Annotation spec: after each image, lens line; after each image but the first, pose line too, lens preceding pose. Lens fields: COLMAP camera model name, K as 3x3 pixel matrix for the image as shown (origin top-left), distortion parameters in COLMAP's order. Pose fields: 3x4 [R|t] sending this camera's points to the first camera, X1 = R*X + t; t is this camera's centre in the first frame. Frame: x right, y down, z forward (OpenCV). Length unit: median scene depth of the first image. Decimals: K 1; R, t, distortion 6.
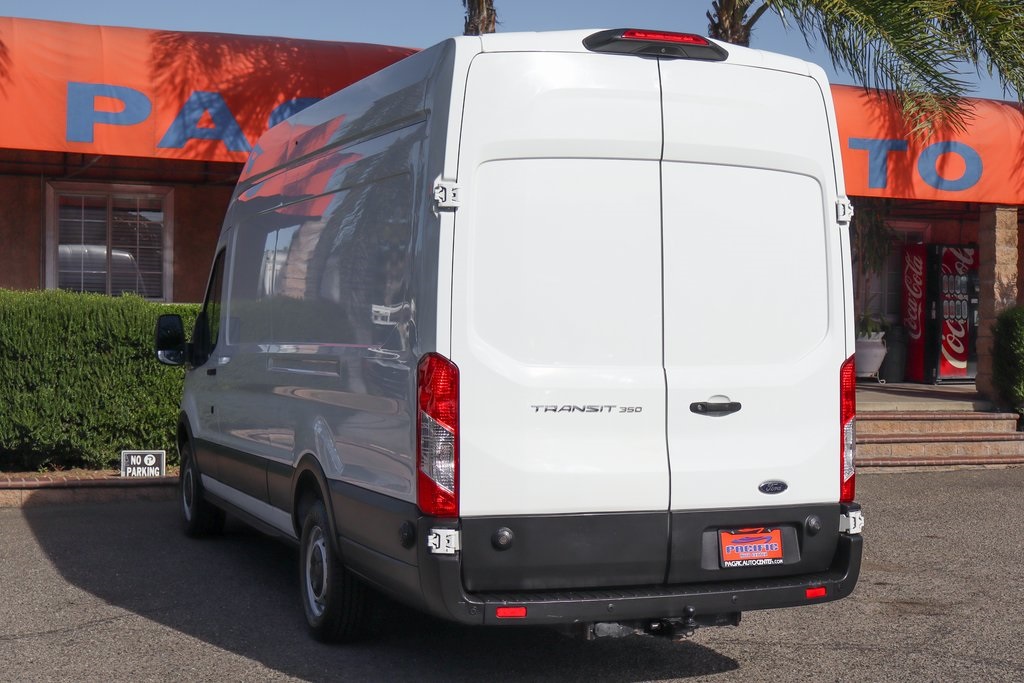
lens RADIAL K [[1629.6, 0, 512.7], [0, 1629.6, 342.4], [0, 0, 1]] dist [-0.019615, 0.000000]
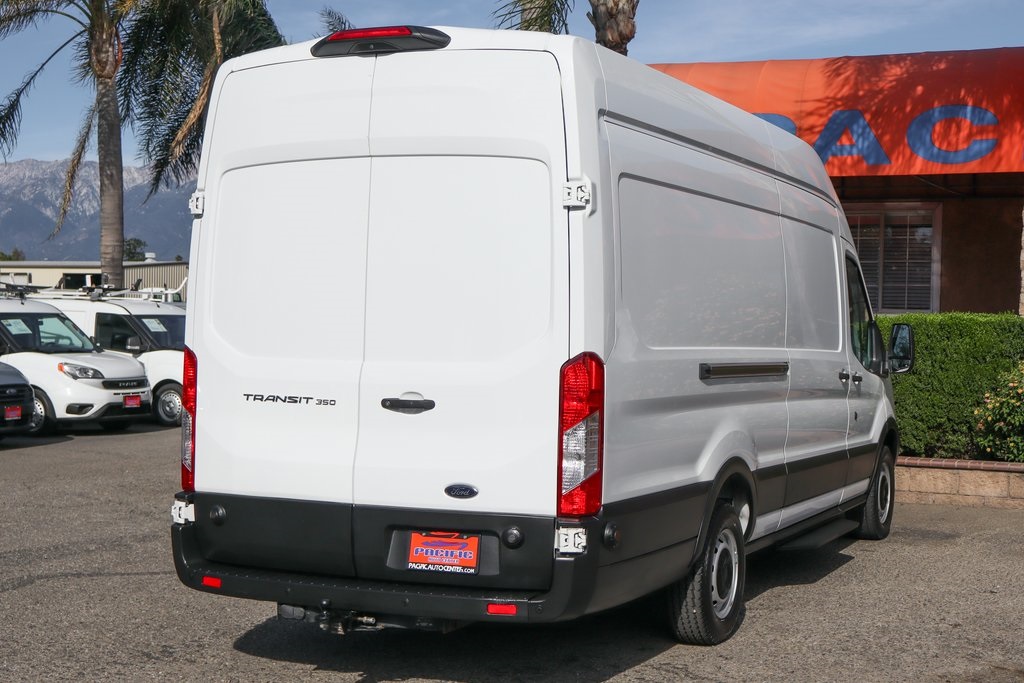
lens RADIAL K [[1531.0, 0, 515.2], [0, 1531.0, 344.3], [0, 0, 1]] dist [-0.035774, 0.000000]
pose [[0.699688, 0.008369, -0.714400, 0.824239], [-0.016564, 0.999853, -0.004511, 0.007032], [0.714257, 0.014990, 0.699723, 0.402474]]
